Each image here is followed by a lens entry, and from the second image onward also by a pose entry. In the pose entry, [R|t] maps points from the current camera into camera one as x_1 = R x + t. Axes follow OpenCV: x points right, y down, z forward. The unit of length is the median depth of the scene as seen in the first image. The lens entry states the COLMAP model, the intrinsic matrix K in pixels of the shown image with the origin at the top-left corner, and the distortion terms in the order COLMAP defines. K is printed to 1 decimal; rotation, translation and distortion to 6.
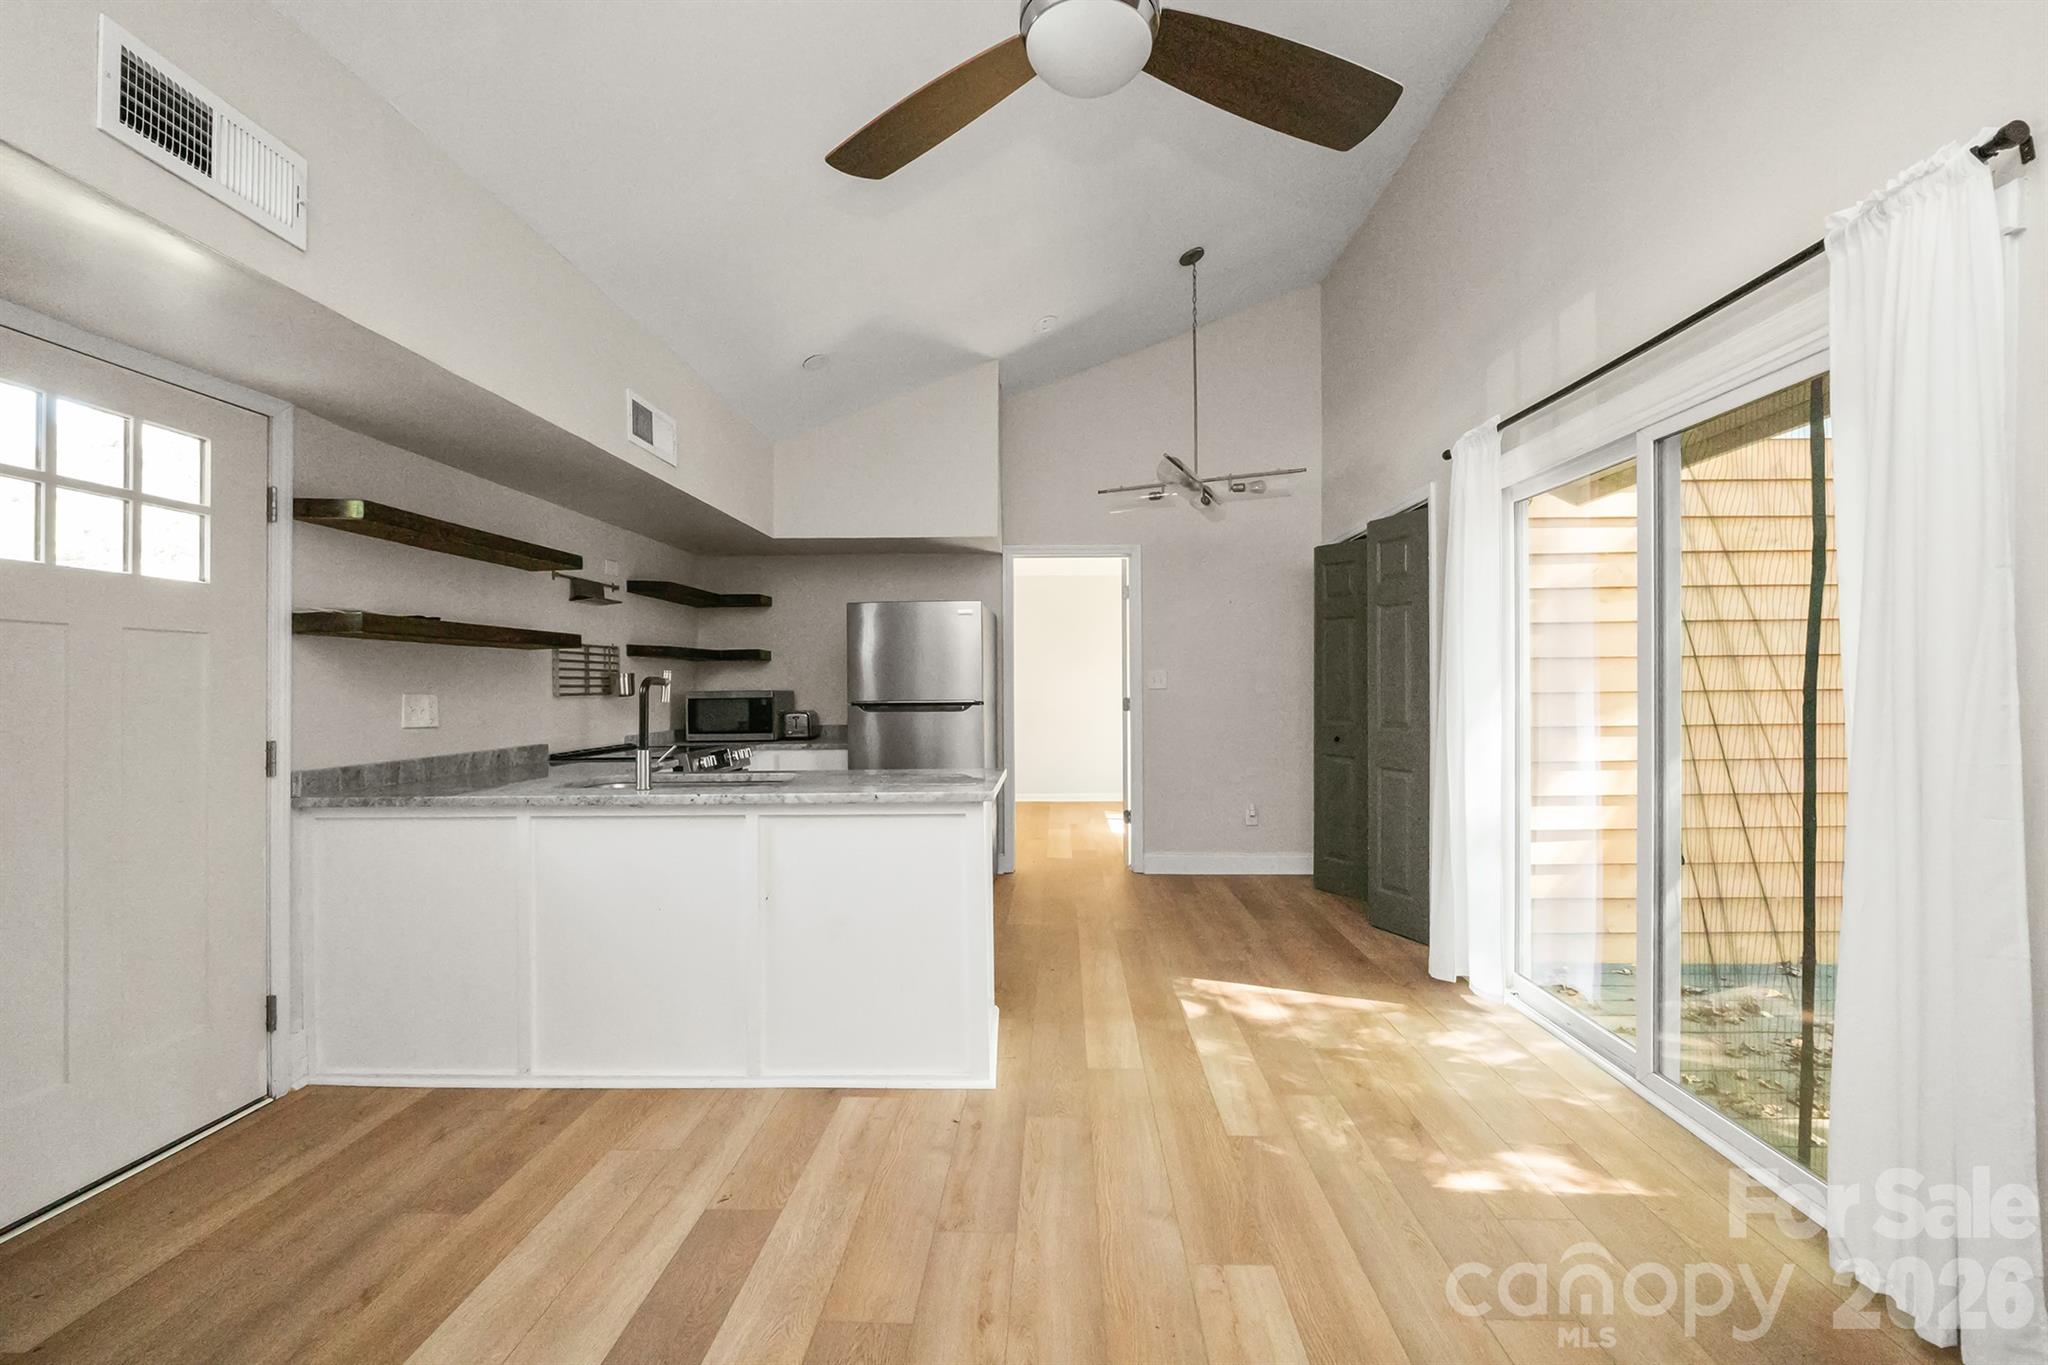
lens RADIAL K [[871.1, 0, 1034.7], [0, 871.1, 689.1], [0, 0, 1]] dist [-0.008156, -0.000931]
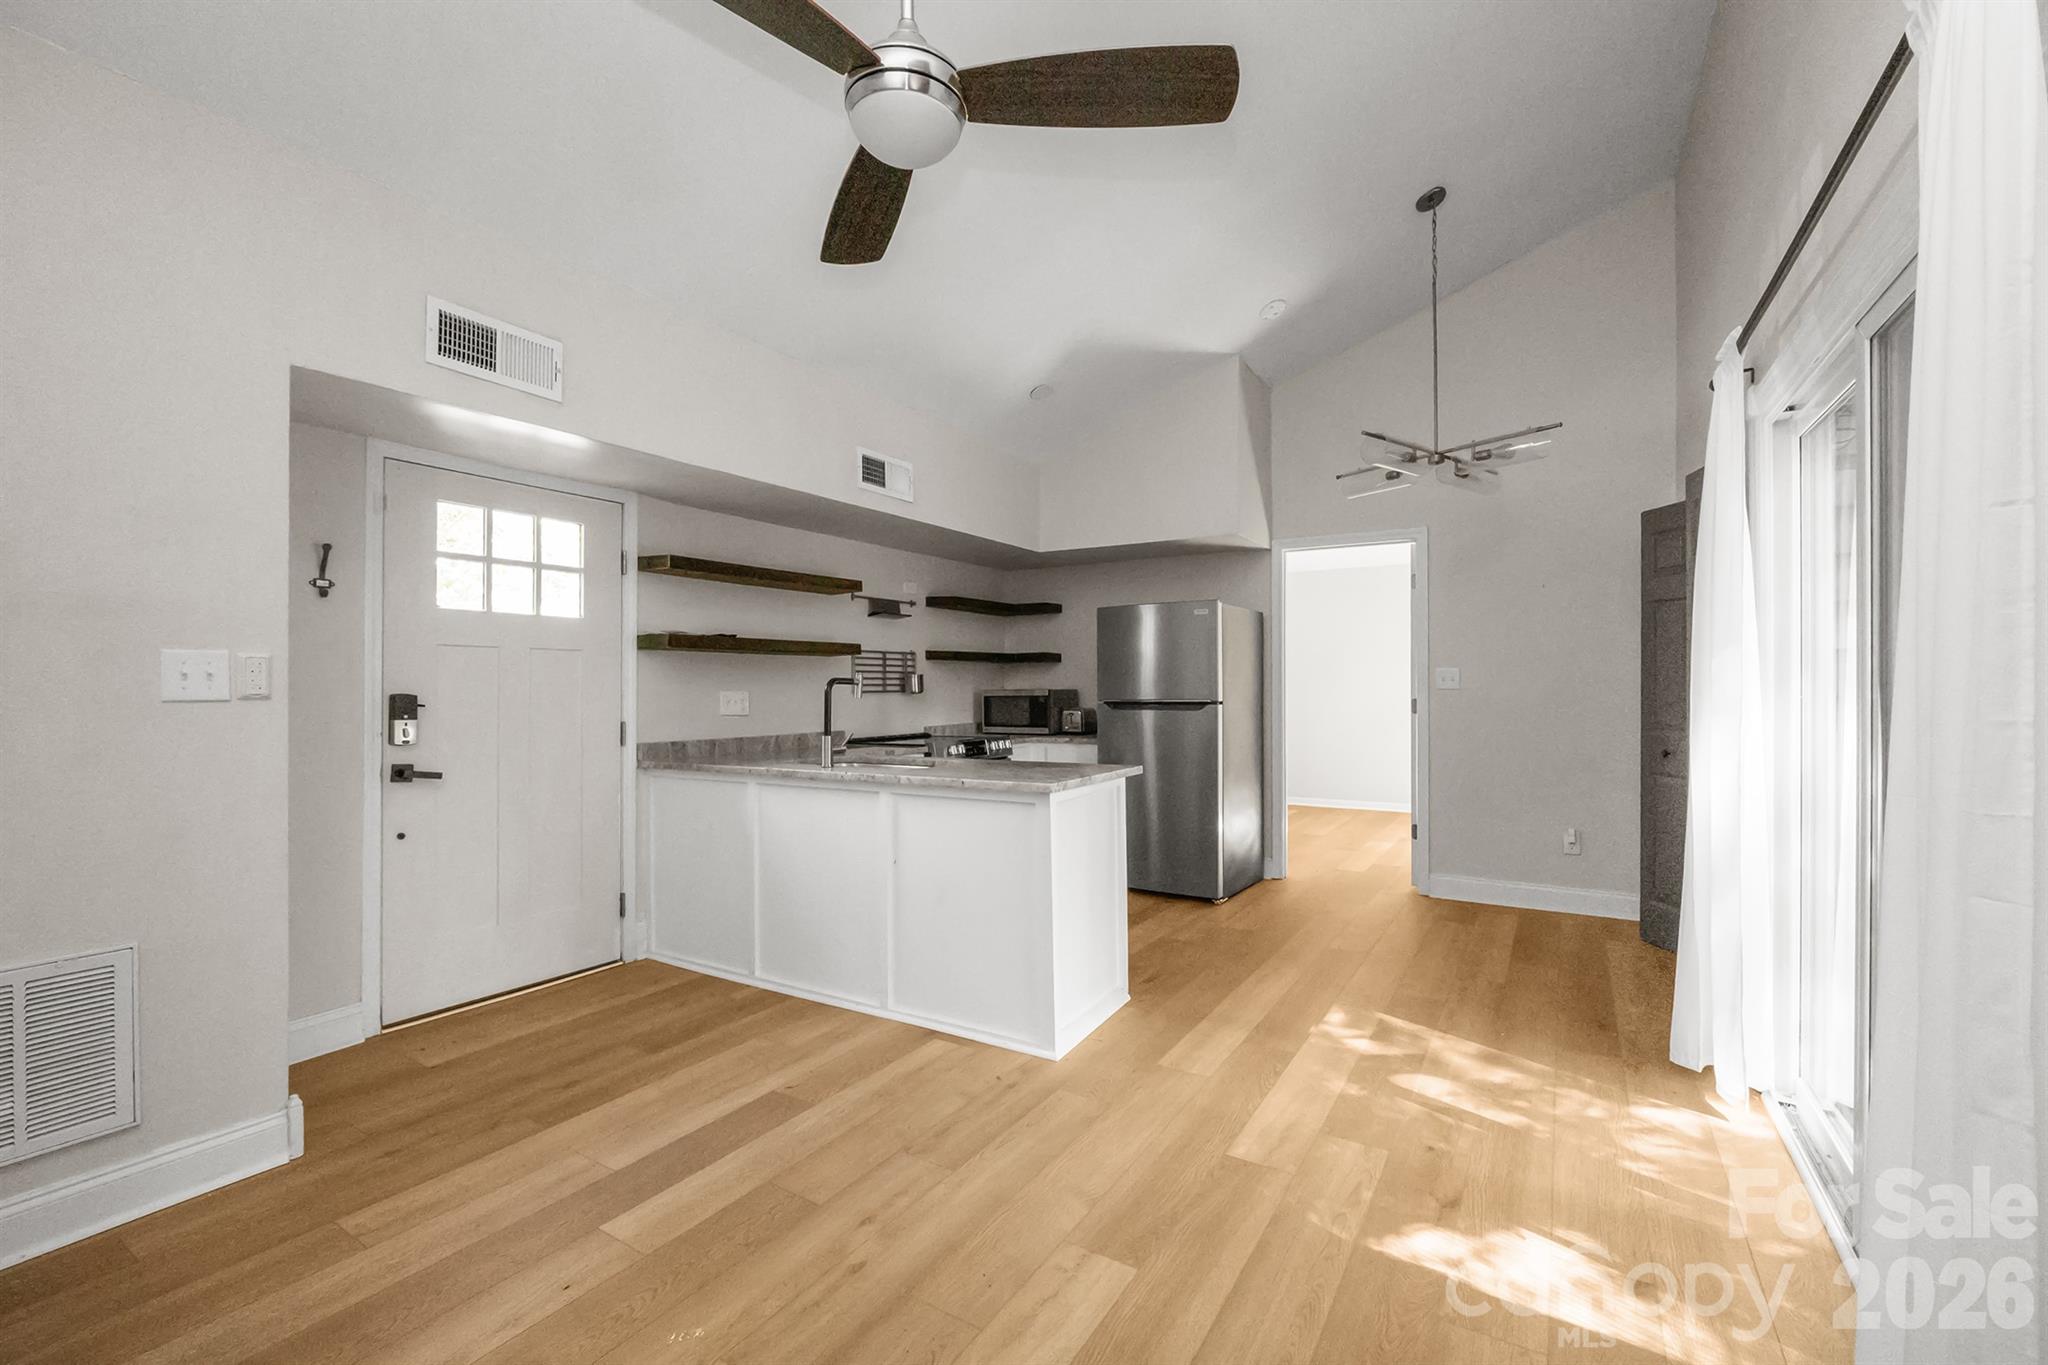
lens RADIAL K [[871.1, 0, 1029.1], [0, 871.1, 690.4], [0, 0, 1]] dist [-0.008156, -0.000931]
pose [[0.864949, 0.004253, -0.501841, 0.412504], [-0.003260, 0.999991, 0.002855, -0.000350], [0.501848, -0.000833, 0.864955, 0.049453]]
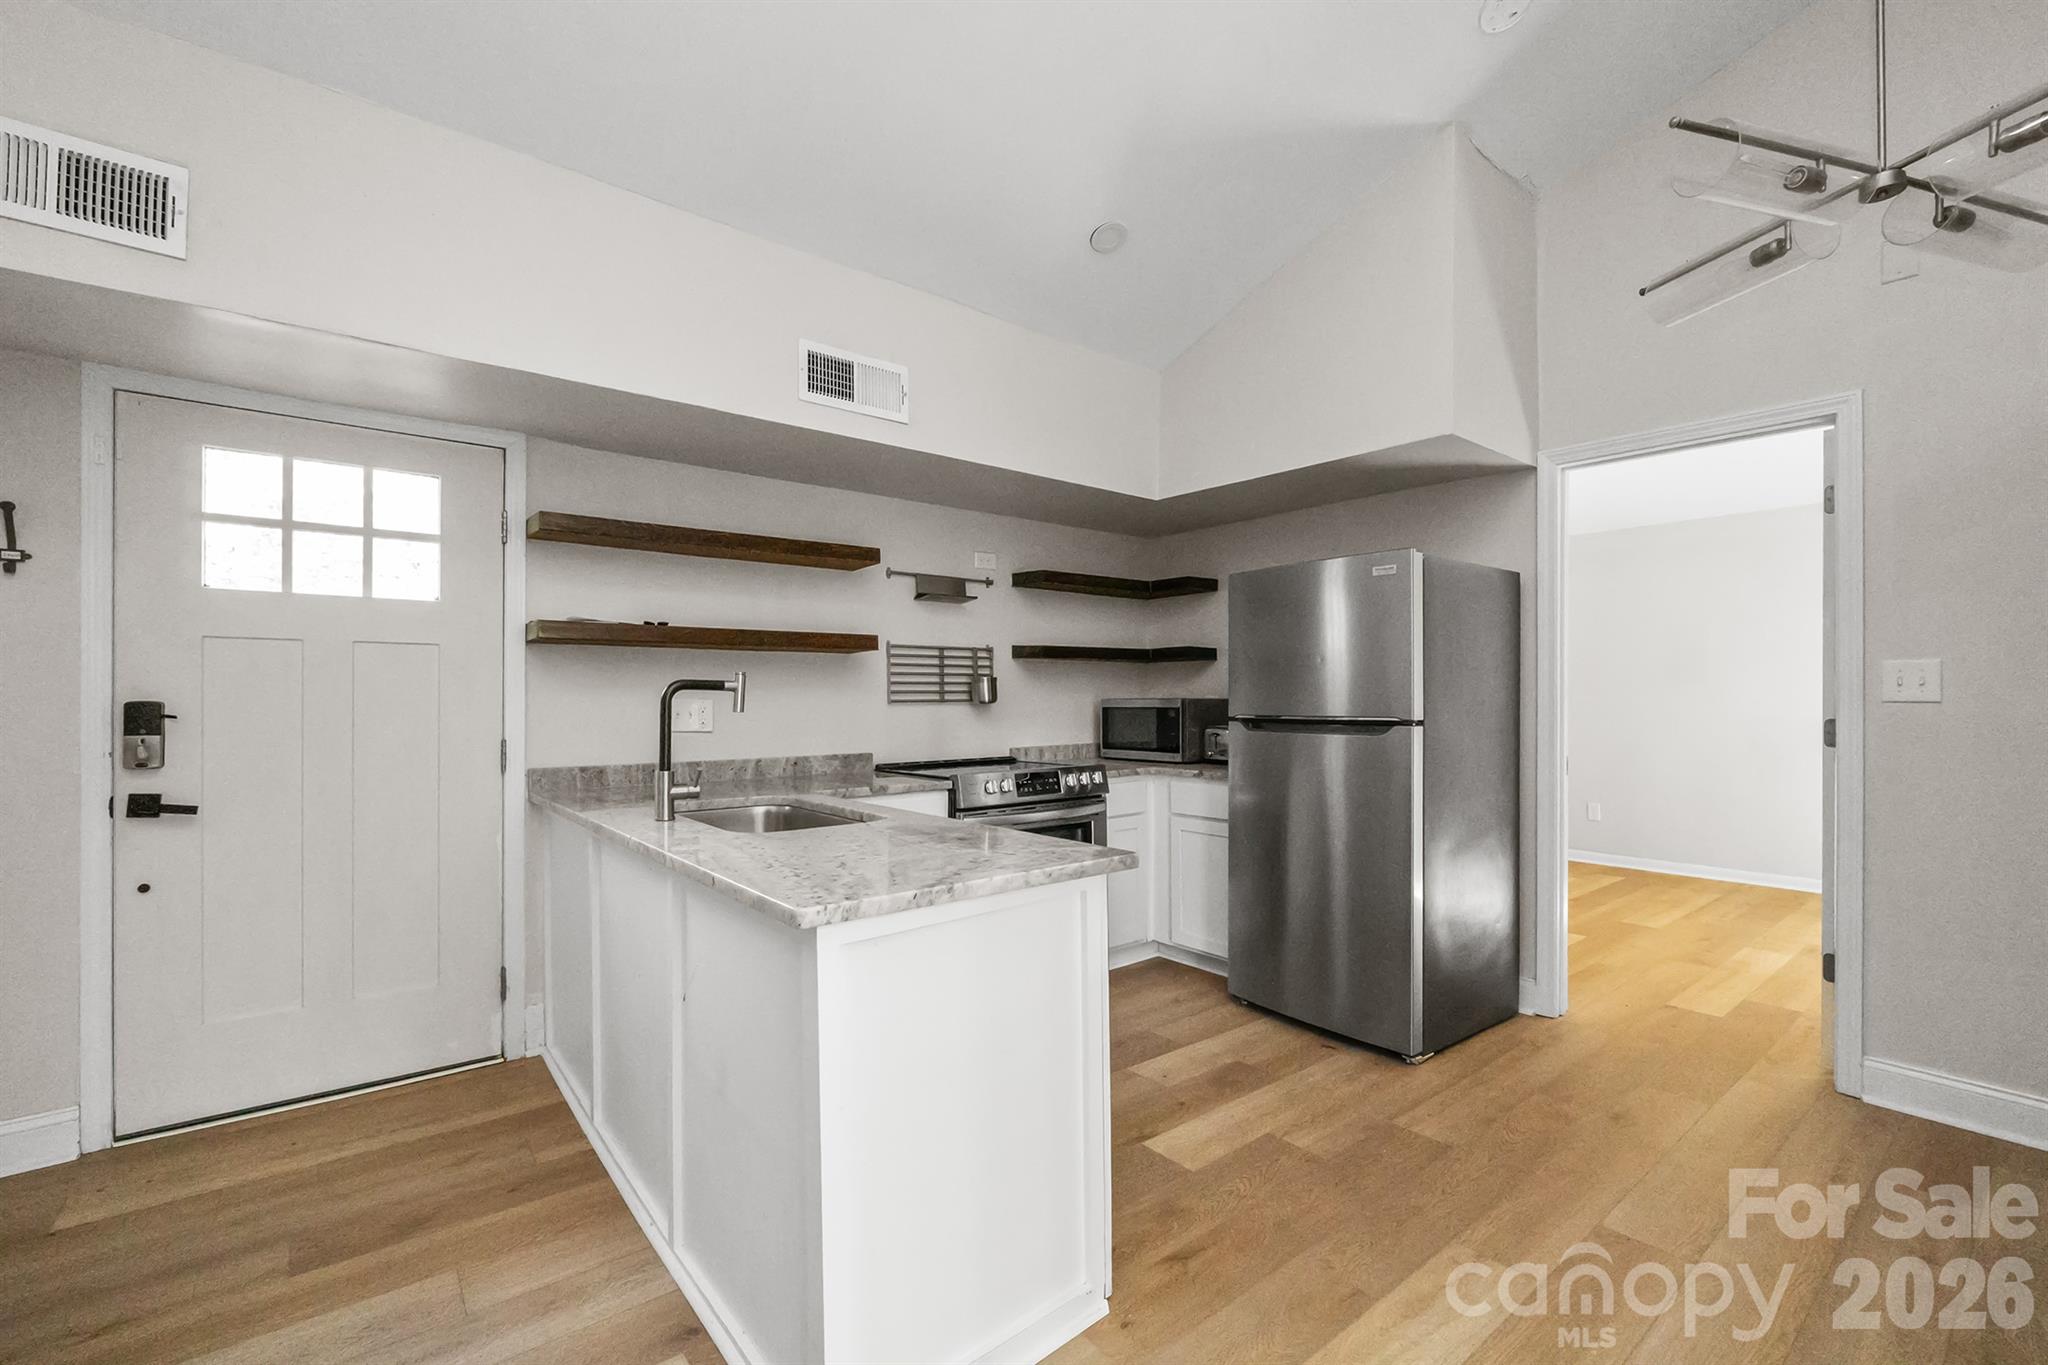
lens RADIAL K [[871.1, 0, 1025.3], [0, 871.1, 698.9], [0, 0, 1]] dist [-0.008156, -0.000931]
pose [[0.645239, 0.007074, -0.763948, 0.356030], [-0.006160, 0.999973, 0.004058, -0.001002], [0.763956, 0.002088, 0.645265, 0.692172]]
